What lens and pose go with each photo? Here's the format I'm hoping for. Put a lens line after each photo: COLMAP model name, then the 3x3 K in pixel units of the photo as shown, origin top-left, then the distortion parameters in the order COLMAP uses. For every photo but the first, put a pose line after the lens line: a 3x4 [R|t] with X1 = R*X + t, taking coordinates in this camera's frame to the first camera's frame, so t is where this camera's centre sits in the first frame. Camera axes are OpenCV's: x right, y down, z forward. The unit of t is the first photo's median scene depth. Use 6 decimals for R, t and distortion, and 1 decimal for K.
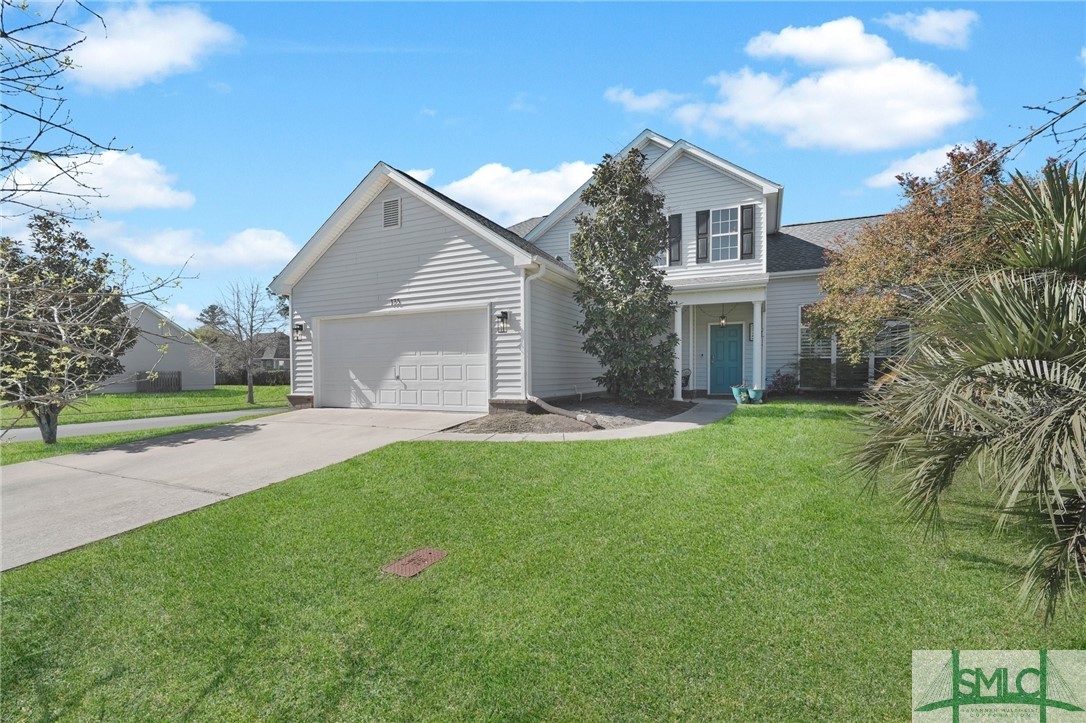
lens RADIAL K [[474.7, 0, 552.8], [0, 474.7, 380.8], [0, 0, 1]] dist [-0.003489, 0.000564]
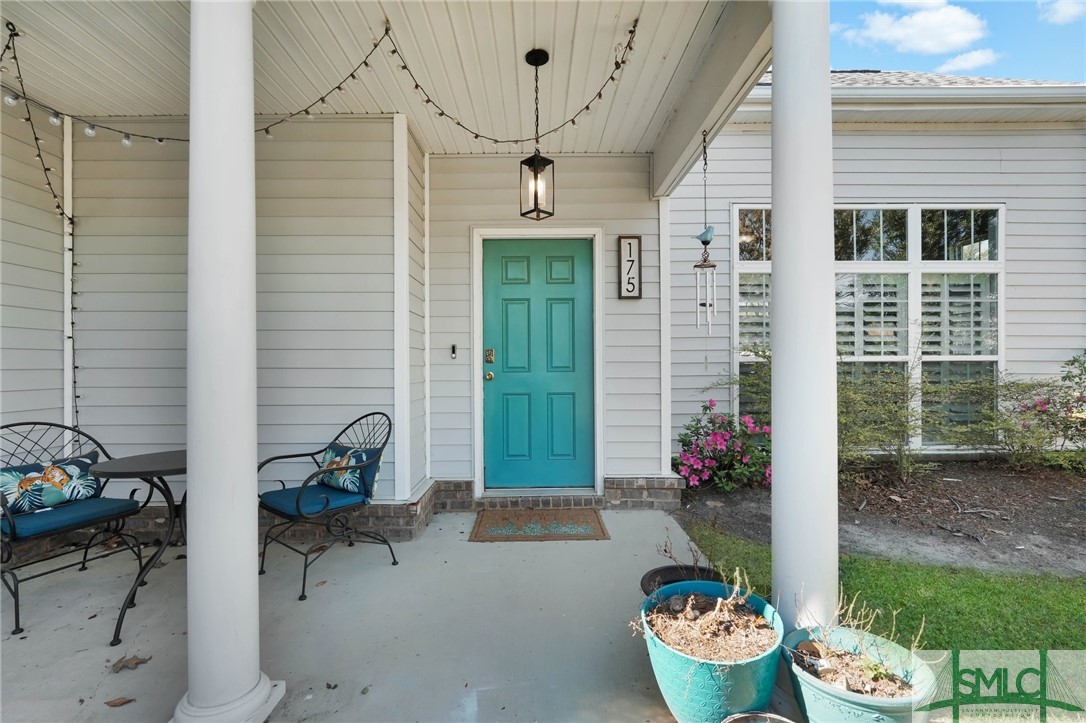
lens RADIAL K [[474.7, 0, 542.4], [0, 474.7, 361.1], [0, 0, 1]] dist [-0.003489, 0.000564]
pose [[0.909795, -0.001617, 0.415055, 0.330964], [0.010600, 0.999757, -0.019340, -0.054669], [-0.414923, 0.021995, 0.909591, 0.977602]]
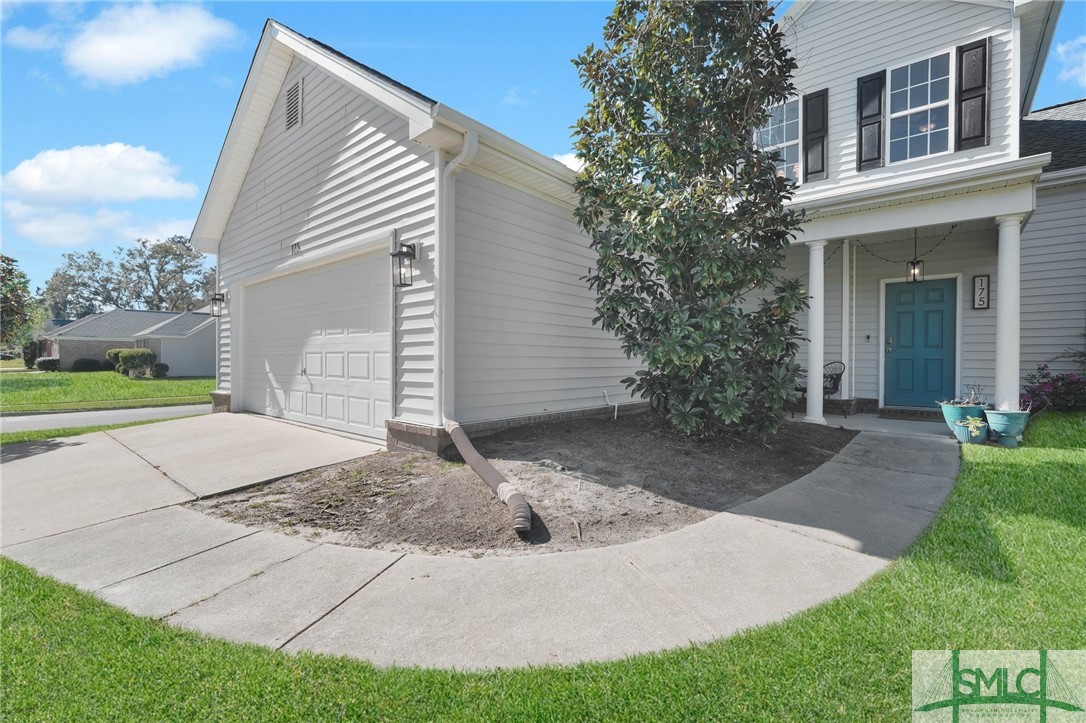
lens RADIAL K [[474.7, 0, 547.0], [0, 474.7, 362.4], [0, 0, 1]] dist [-0.003489, 0.000564]
pose [[0.959347, 0.012126, -0.281968, 0.144956], [-0.015477, 0.999834, -0.009659, -0.017290], [0.281804, 0.013631, 0.959375, 0.471947]]
